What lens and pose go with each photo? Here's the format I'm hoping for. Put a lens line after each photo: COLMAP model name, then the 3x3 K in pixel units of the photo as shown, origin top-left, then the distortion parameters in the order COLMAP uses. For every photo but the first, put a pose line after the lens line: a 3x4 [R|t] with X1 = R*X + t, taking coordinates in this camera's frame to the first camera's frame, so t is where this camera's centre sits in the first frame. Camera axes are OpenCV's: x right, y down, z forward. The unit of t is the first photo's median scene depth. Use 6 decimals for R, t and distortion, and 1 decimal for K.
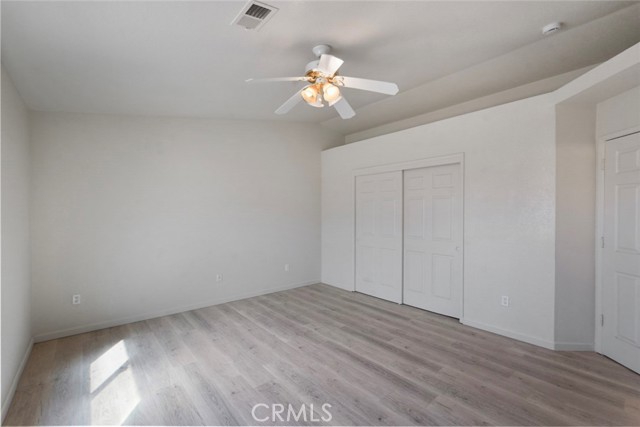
lens RADIAL K [[286.4, 0, 320.3], [0, 286.4, 213.7], [0, 0, 1]] dist [-0.006854, 0.004518]
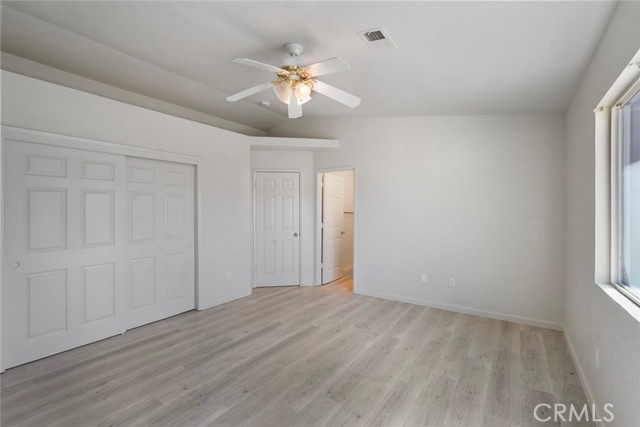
lens RADIAL K [[286.4, 0, 320.3], [0, 286.4, 211.5], [0, 0, 1]] dist [-0.006854, 0.004518]
pose [[-0.264576, -0.000025, 0.964365, -0.740523], [0.009801, 0.999948, 0.002715, 0.000558], [-0.964315, 0.010171, -0.264563, 0.890792]]
